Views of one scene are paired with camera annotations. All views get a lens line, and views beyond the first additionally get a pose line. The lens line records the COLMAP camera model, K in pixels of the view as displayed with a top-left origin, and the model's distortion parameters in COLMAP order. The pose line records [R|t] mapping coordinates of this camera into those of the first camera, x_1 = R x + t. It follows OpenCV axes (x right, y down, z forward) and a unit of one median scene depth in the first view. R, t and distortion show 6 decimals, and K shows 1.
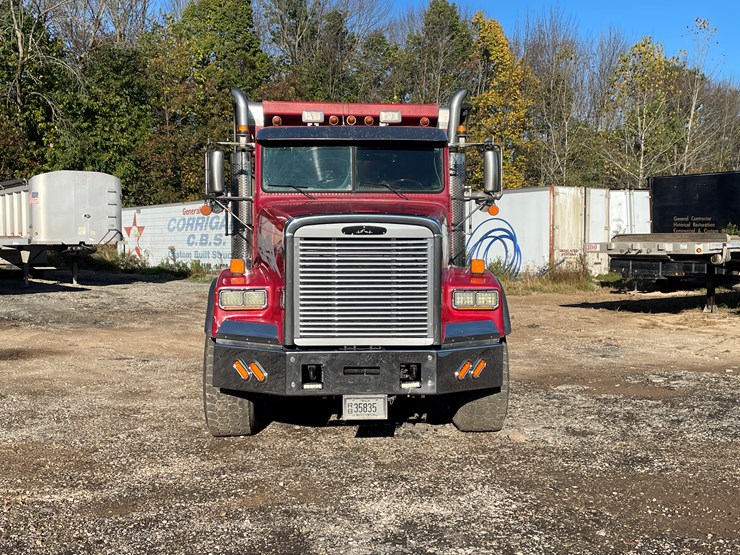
lens RADIAL K [[925.8, 0, 370.0], [0, 925.8, 277.5], [0, 0, 1]] dist [0.080059, -0.000985]
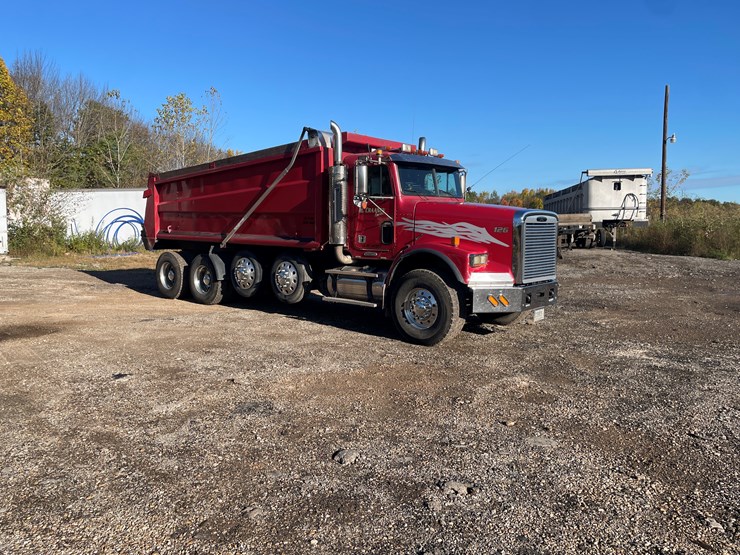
lens RADIAL K [[586.6, 0, 360.3], [0, 586.6, 275.3], [0, 0, 1]] dist [0.041513, -0.006396]
pose [[0.704684, -0.063042, 0.706715, -0.857561], [0.029071, 0.997774, 0.060018, -0.015592], [-0.708926, -0.021749, 0.704948, 0.324916]]
